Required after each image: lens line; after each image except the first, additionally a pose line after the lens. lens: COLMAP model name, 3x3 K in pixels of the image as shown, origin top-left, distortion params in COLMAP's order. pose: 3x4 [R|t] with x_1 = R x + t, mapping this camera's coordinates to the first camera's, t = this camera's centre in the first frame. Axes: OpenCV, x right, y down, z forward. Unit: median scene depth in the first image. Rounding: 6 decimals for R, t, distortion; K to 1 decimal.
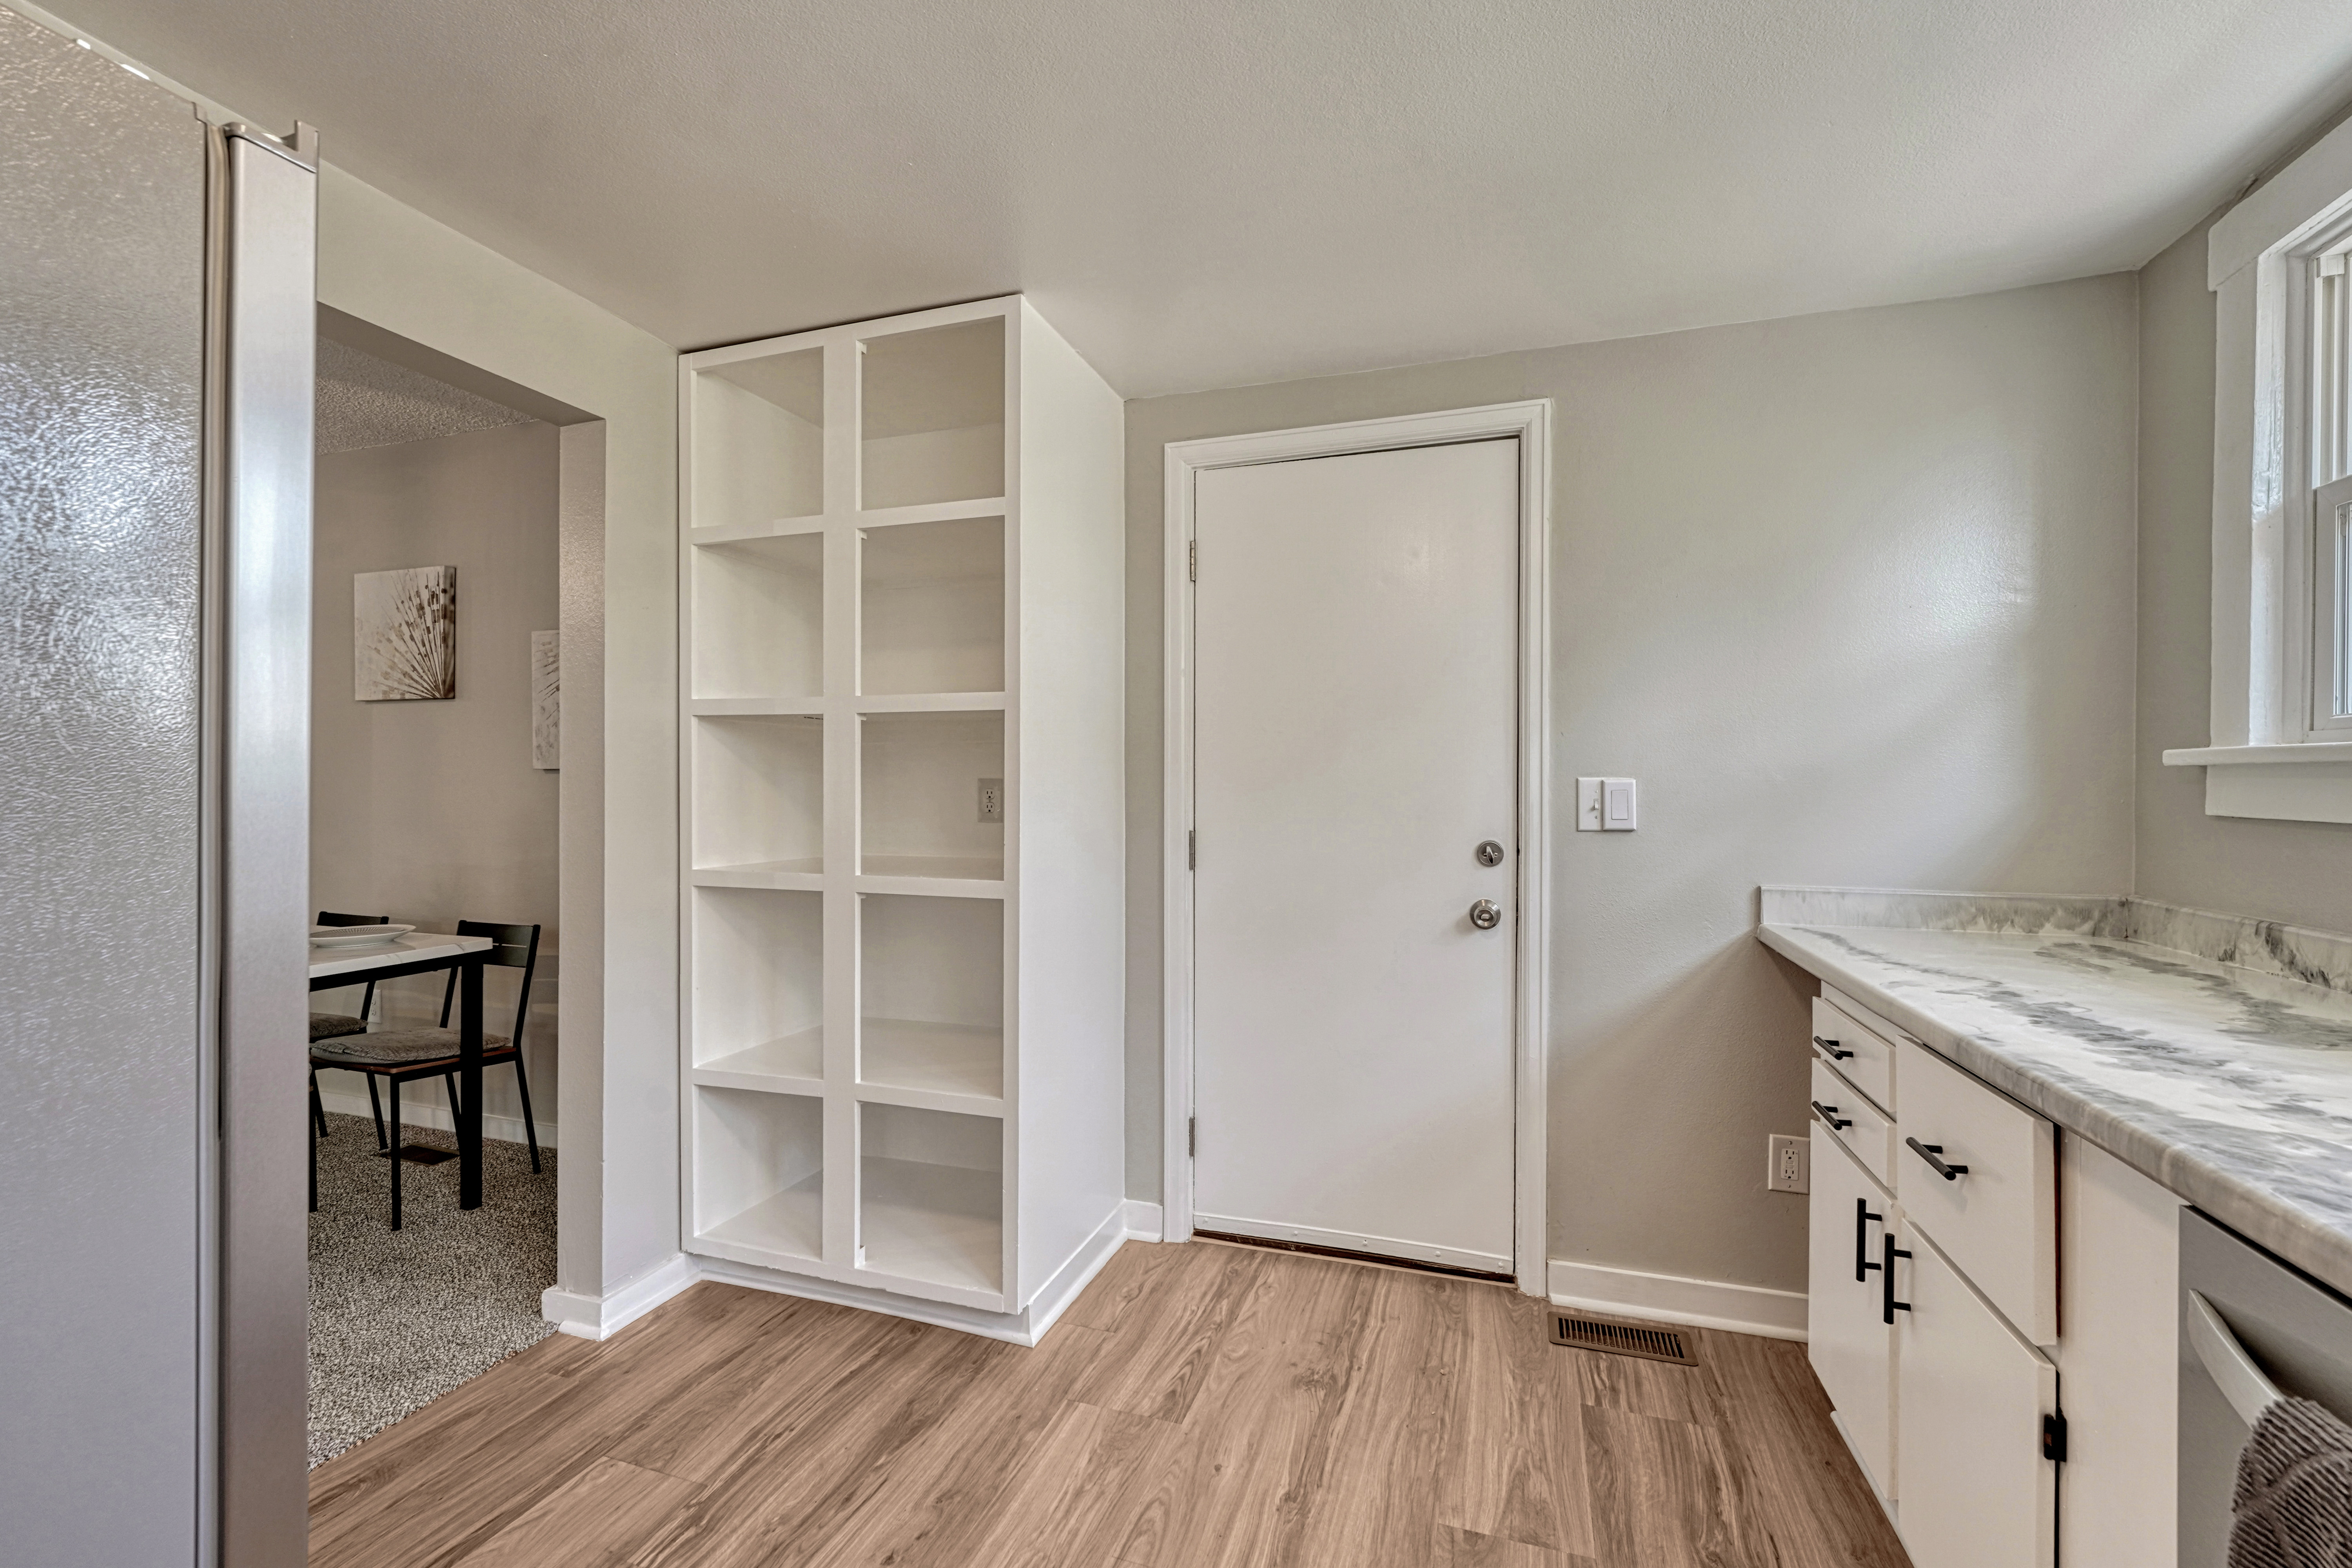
lens RADIAL K [[1002.9, 0, 1179.7], [0, 1002.9, 790.9], [0, 0, 1]] dist [-0.011297, 0.001247]
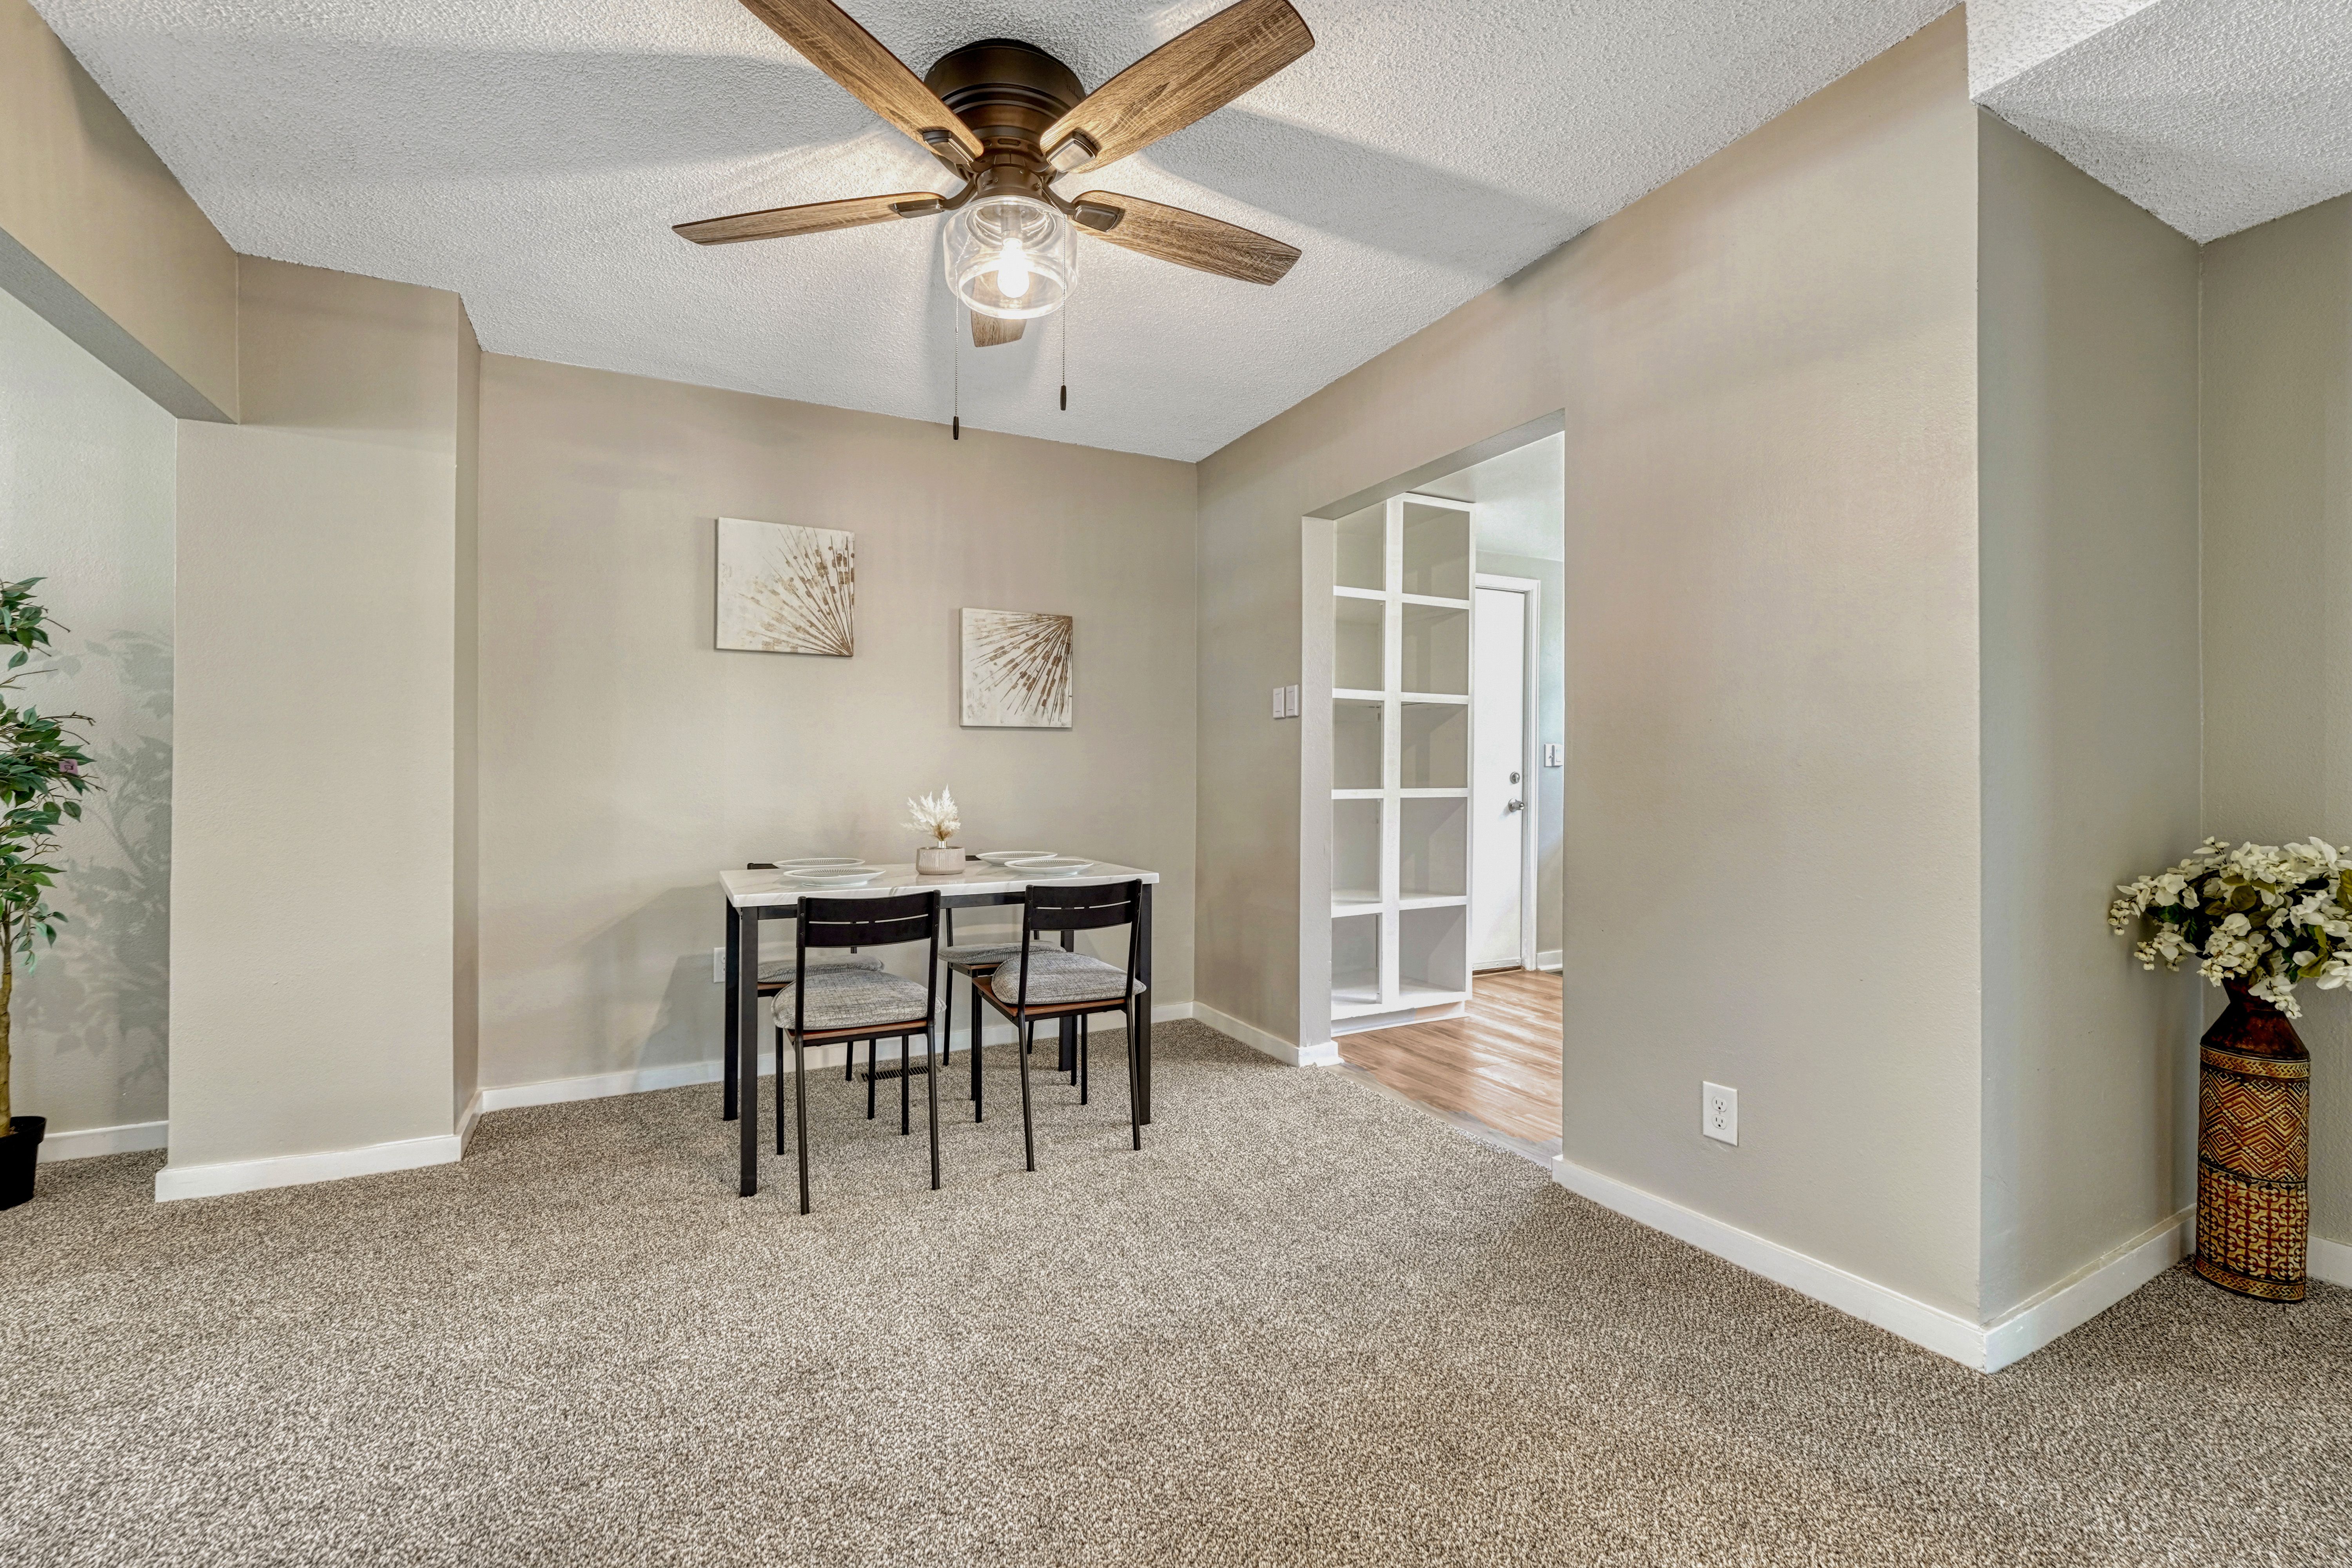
lens RADIAL K [[1002.9, 0, 1204.0], [0, 1002.9, 770.1], [0, 0, 1]] dist [-0.011297, 0.001247]
pose [[0.679765, -0.001522, 0.733428, -1.258835], [0.004497, 0.999988, -0.002093, 0.032873], [-0.733416, 0.004721, 0.679764, -0.005002]]
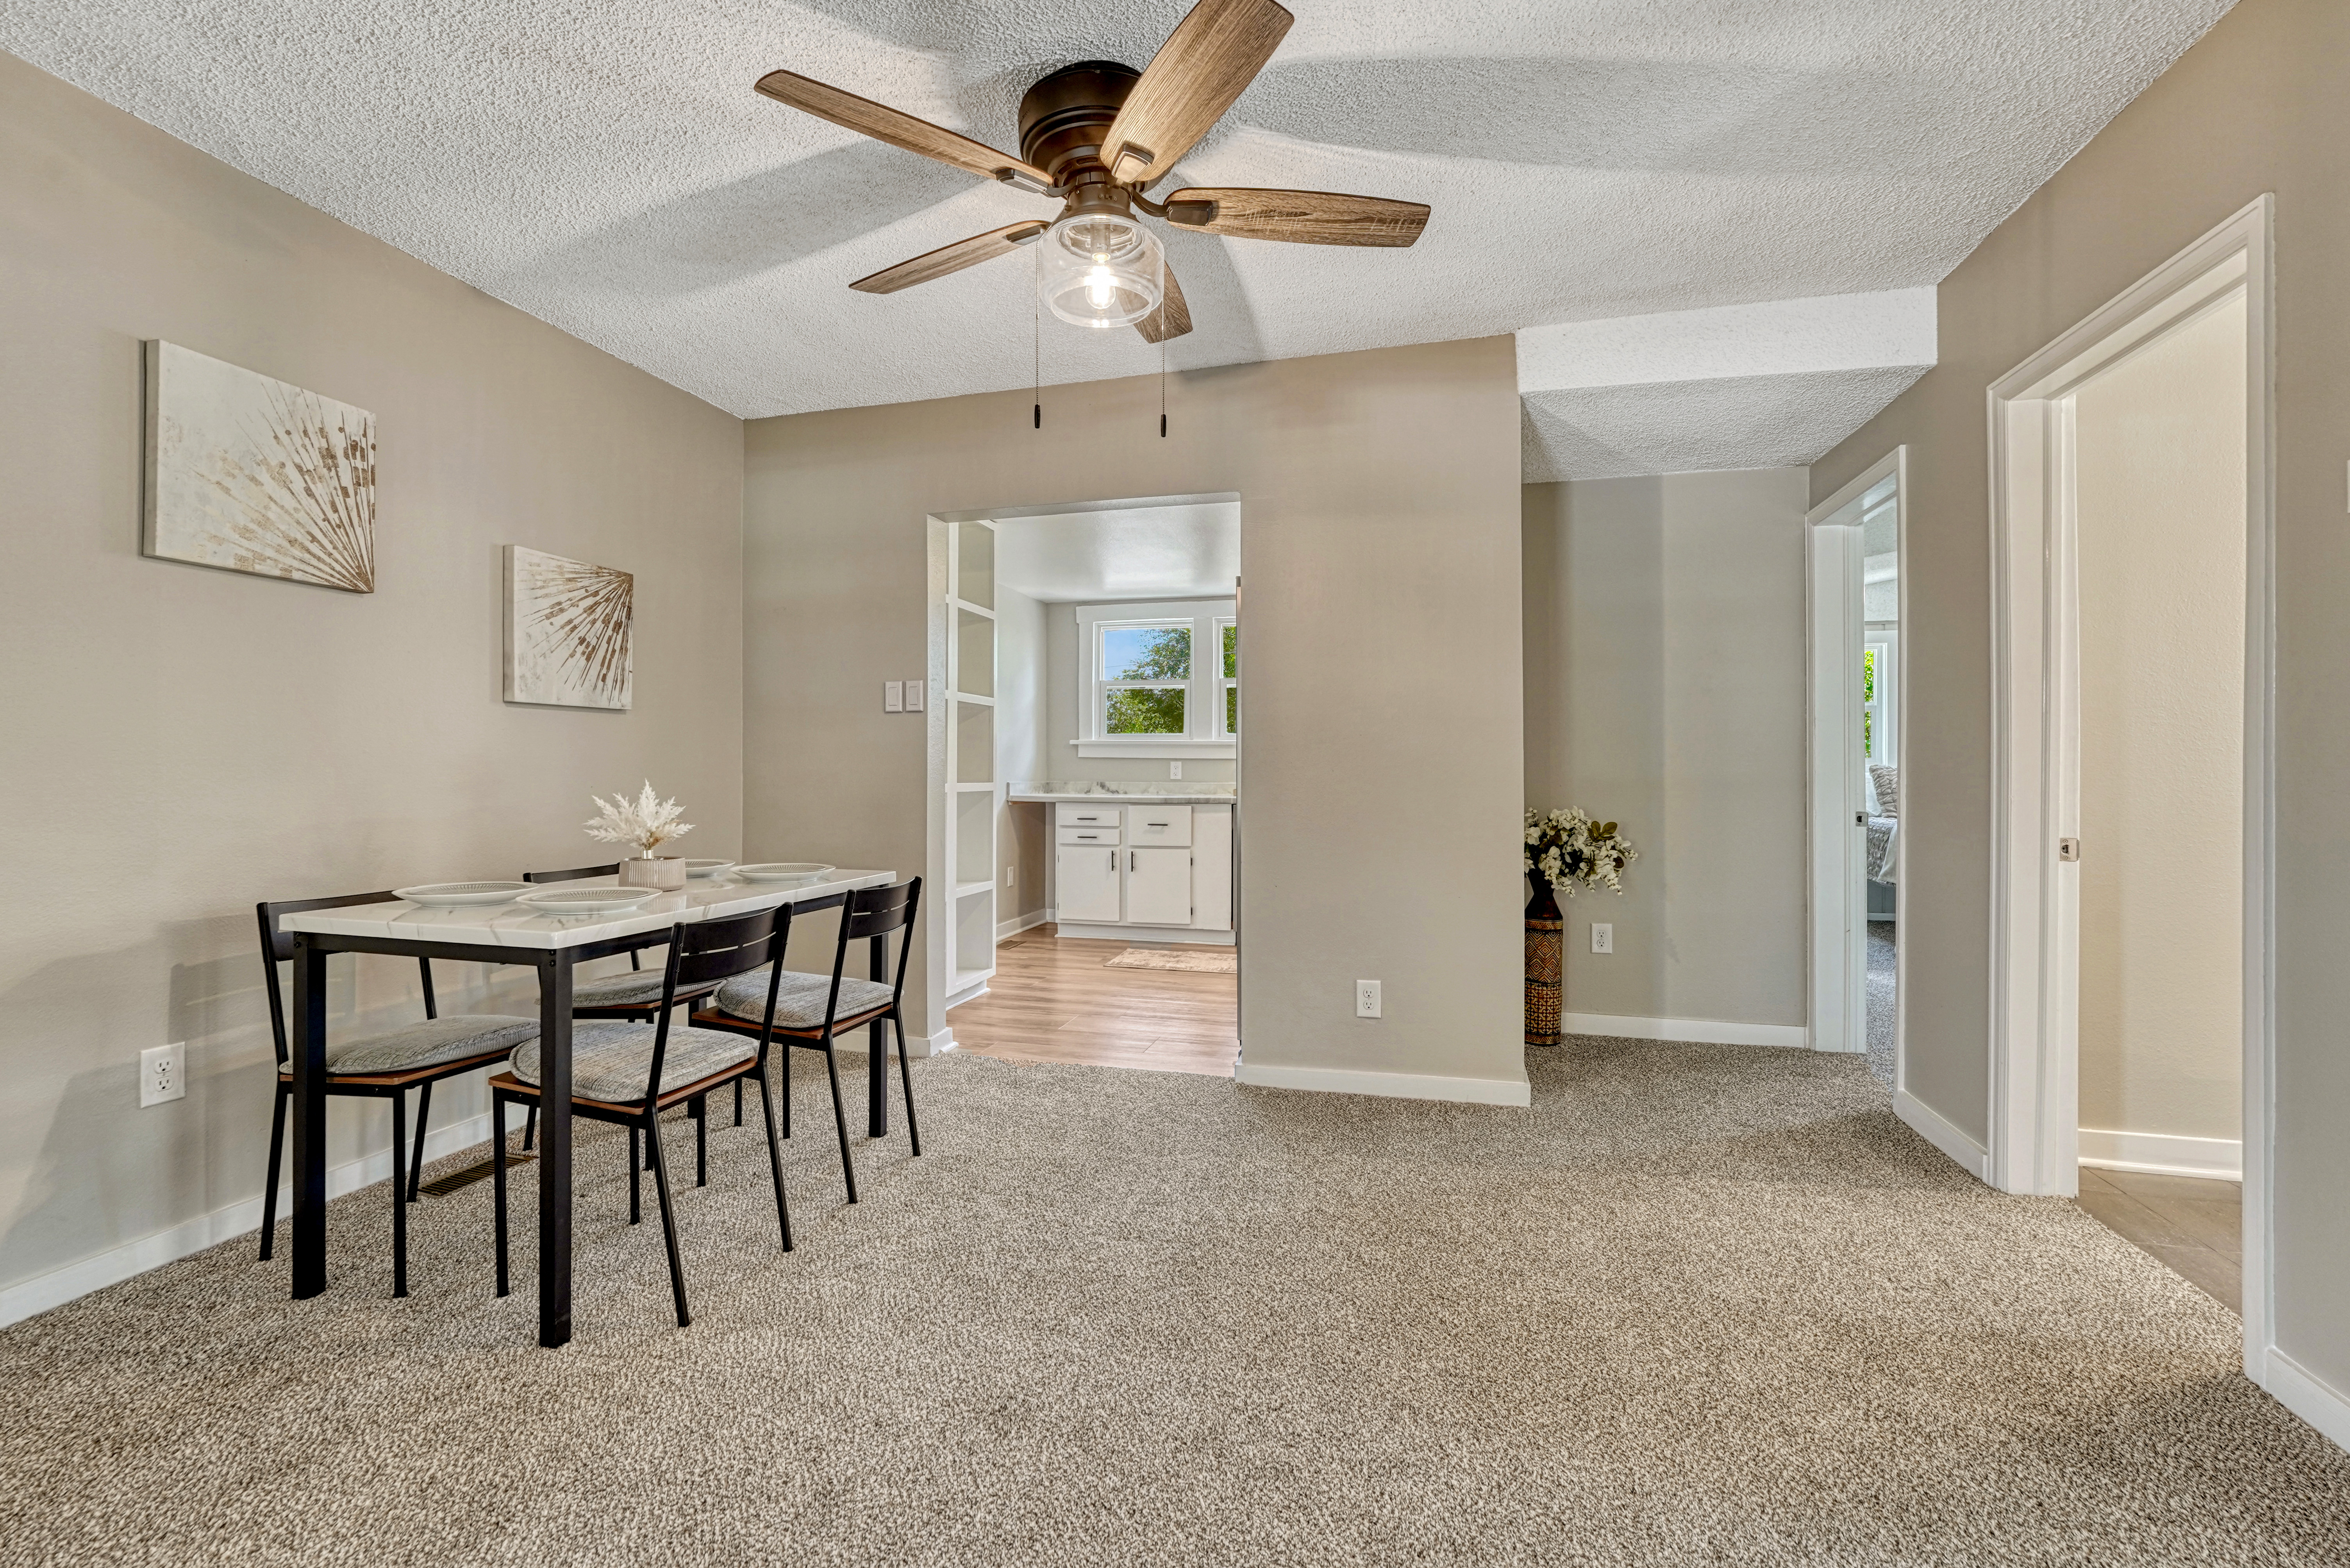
lens RADIAL K [[1002.1, 0, 1188.9], [0, 1002.1, 773.1], [0, 0, 1]] dist [-0.011297, 0.001247]
pose [[-0.086312, -0.006355, 0.996248, -1.509412], [-0.005498, 0.999967, 0.005902, 0.031938], [-0.996253, -0.004968, -0.086345, 0.458236]]
